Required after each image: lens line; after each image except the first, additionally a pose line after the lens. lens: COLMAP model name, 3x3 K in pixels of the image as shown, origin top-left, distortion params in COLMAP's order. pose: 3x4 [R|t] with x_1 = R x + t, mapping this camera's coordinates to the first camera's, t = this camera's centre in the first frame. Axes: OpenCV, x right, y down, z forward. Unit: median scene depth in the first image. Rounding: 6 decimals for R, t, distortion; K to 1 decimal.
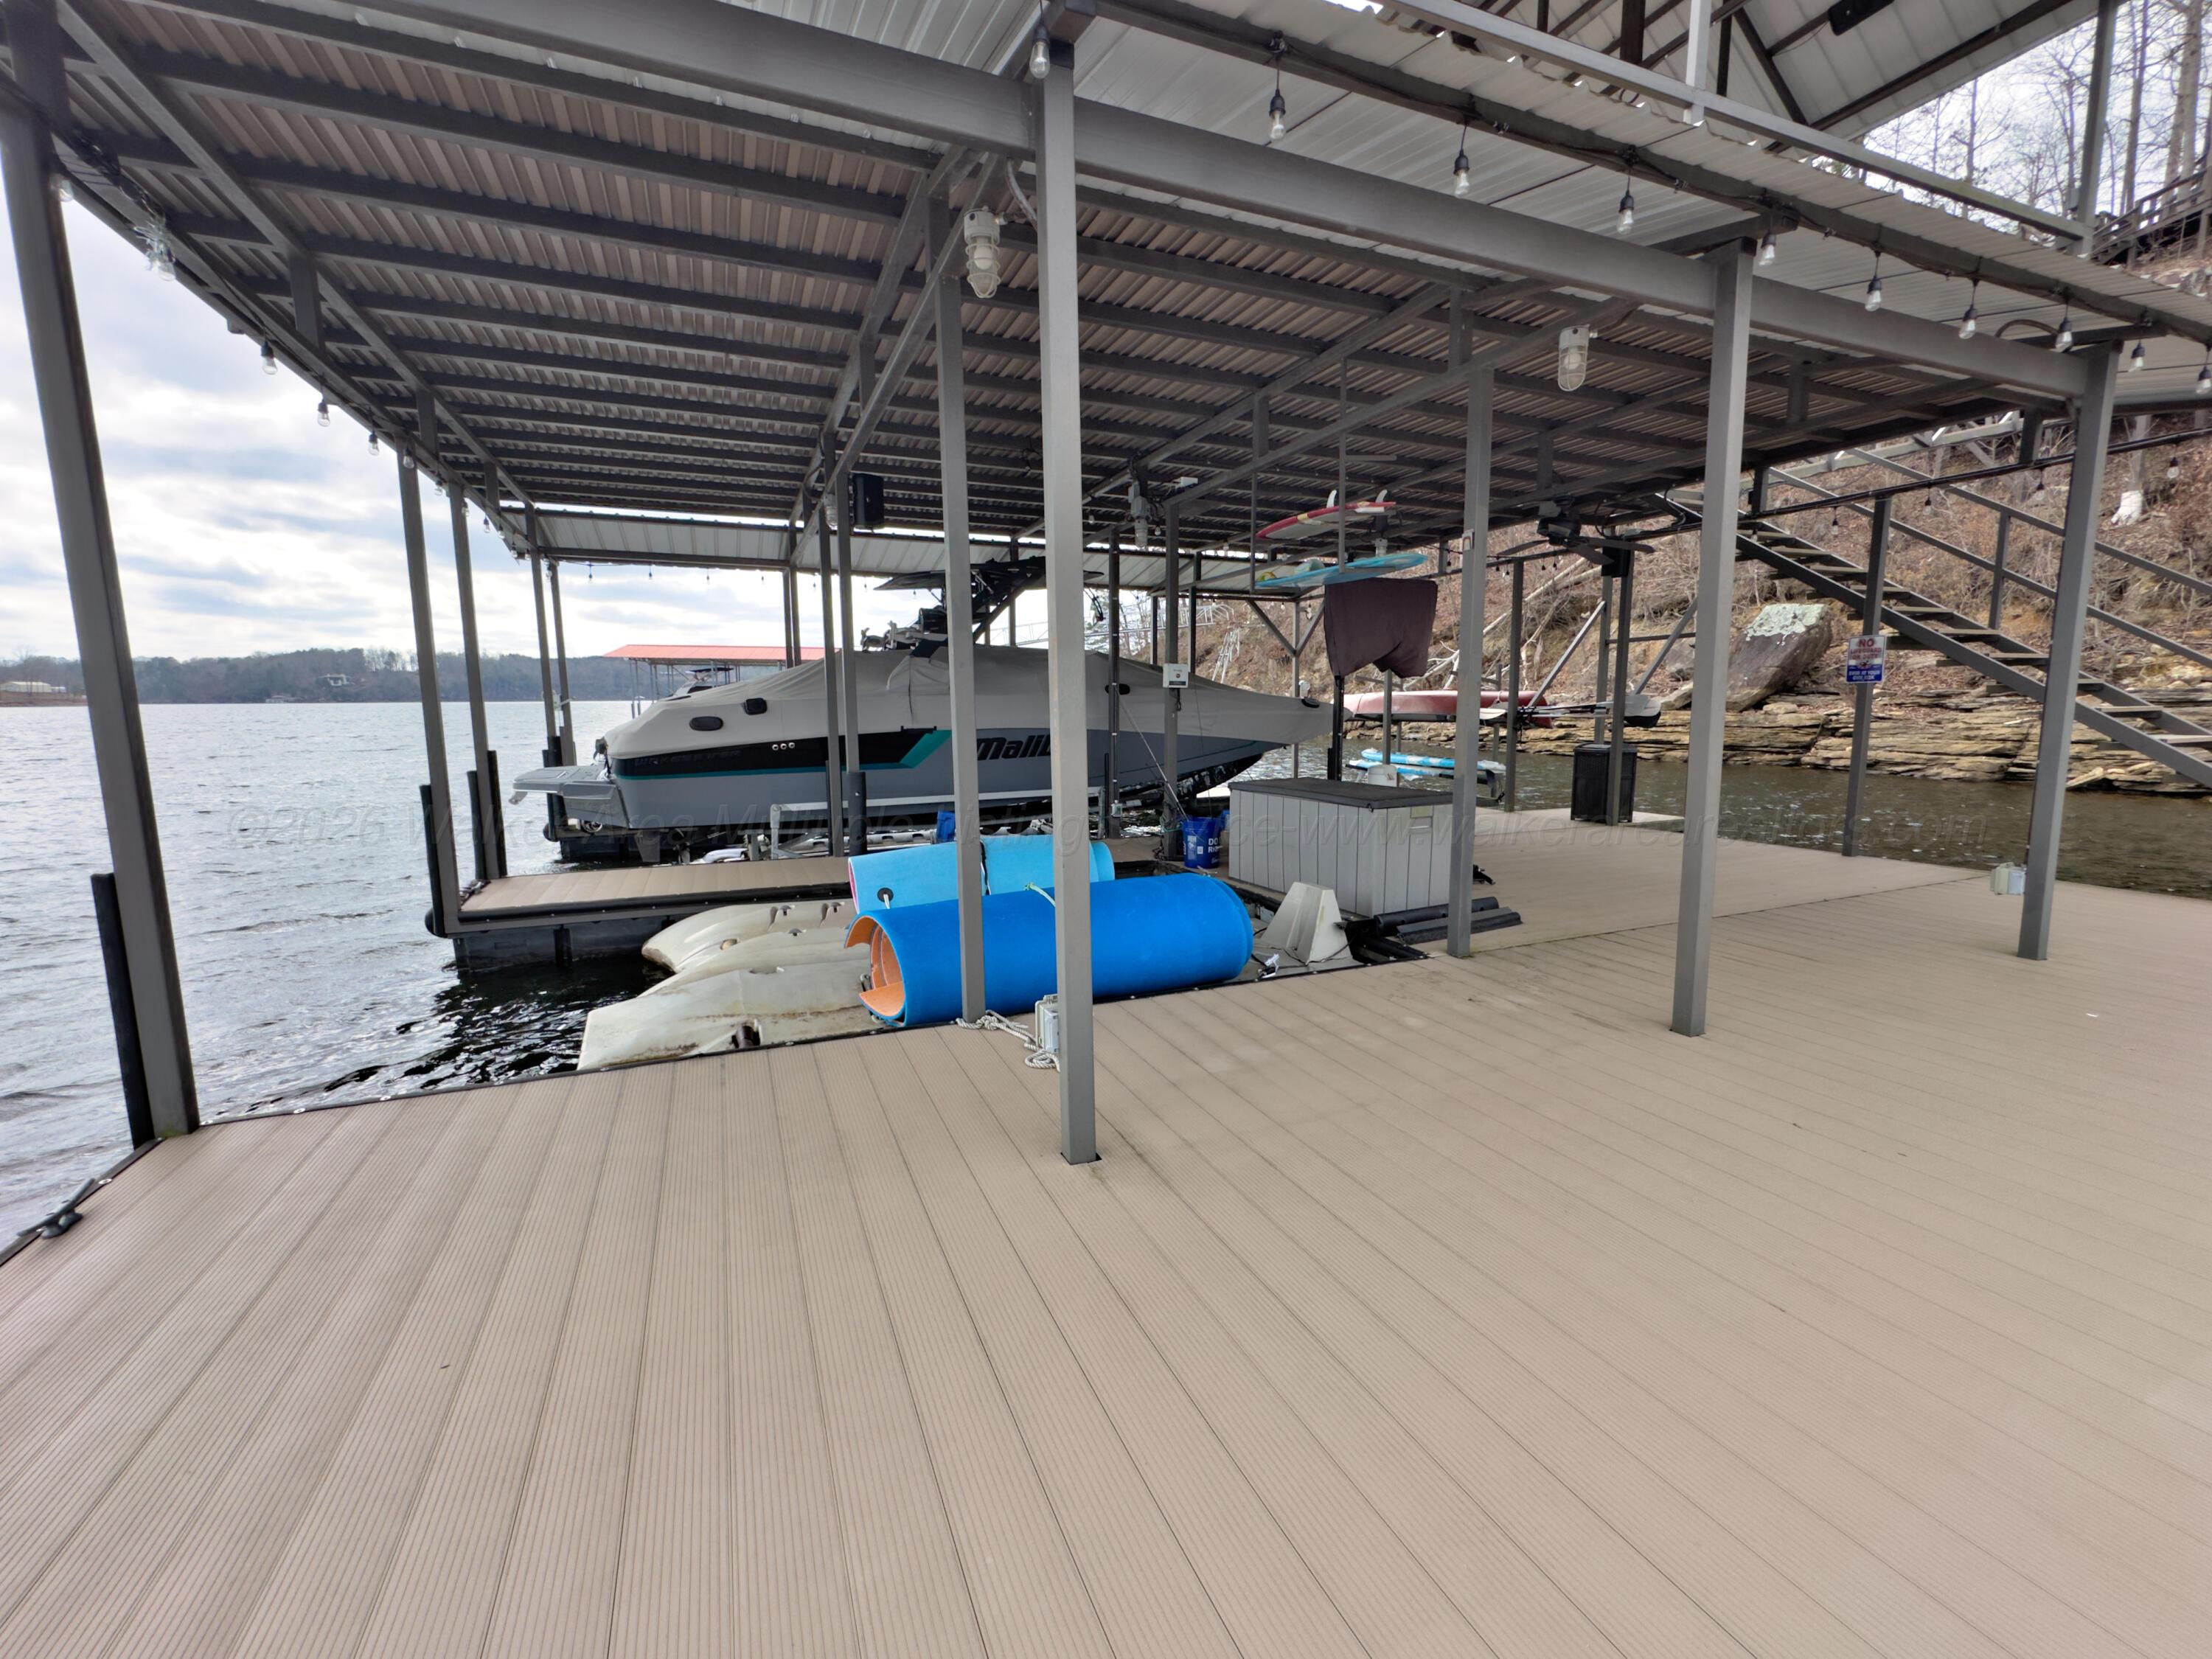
lens RADIAL K [[913.0, 0, 1106.0], [0, 913.0, 816.4], [0, 0, 1]] dist [-0.001180, -0.000020]
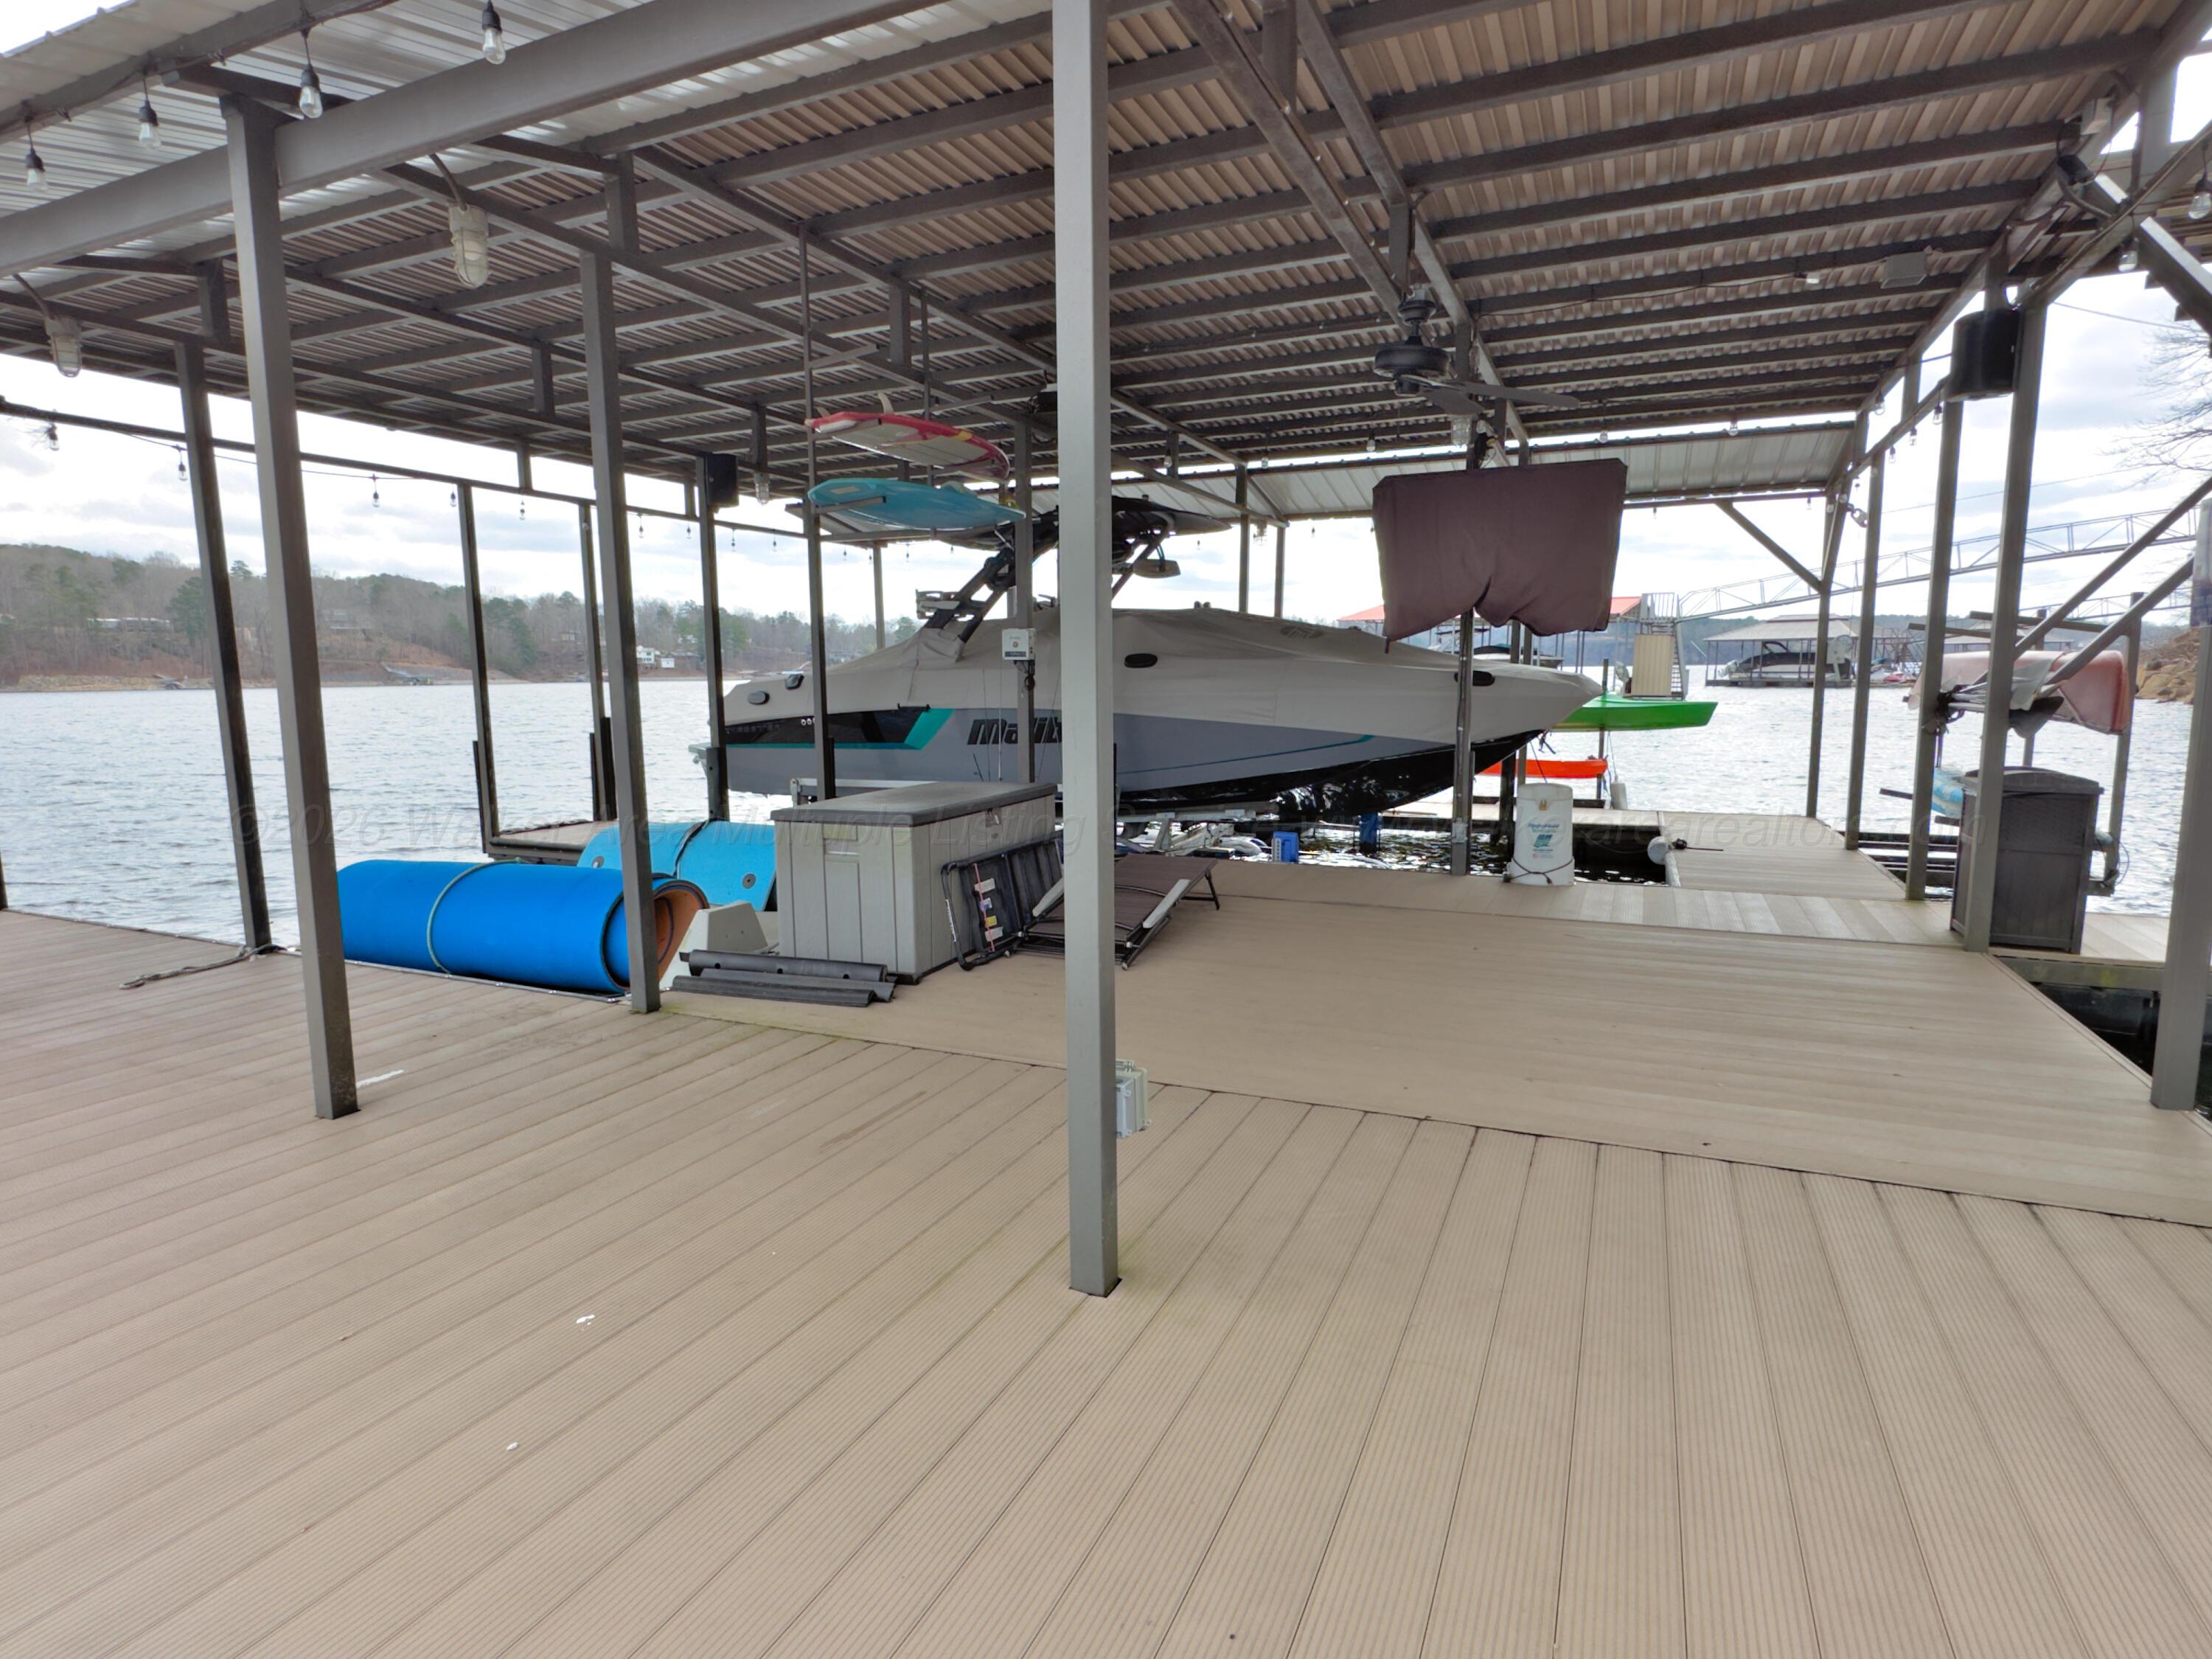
lens RADIAL K [[1158.3, 0, 1117.8], [0, 1158.3, 837.3], [0, 0, 1]] dist [0.004222, -0.000518]
pose [[0.682492, 0.099595, -0.724076, 0.773612], [-0.087648, 0.994676, 0.054201, -0.046446], [0.725619, 0.026472, 0.687587, 0.348620]]
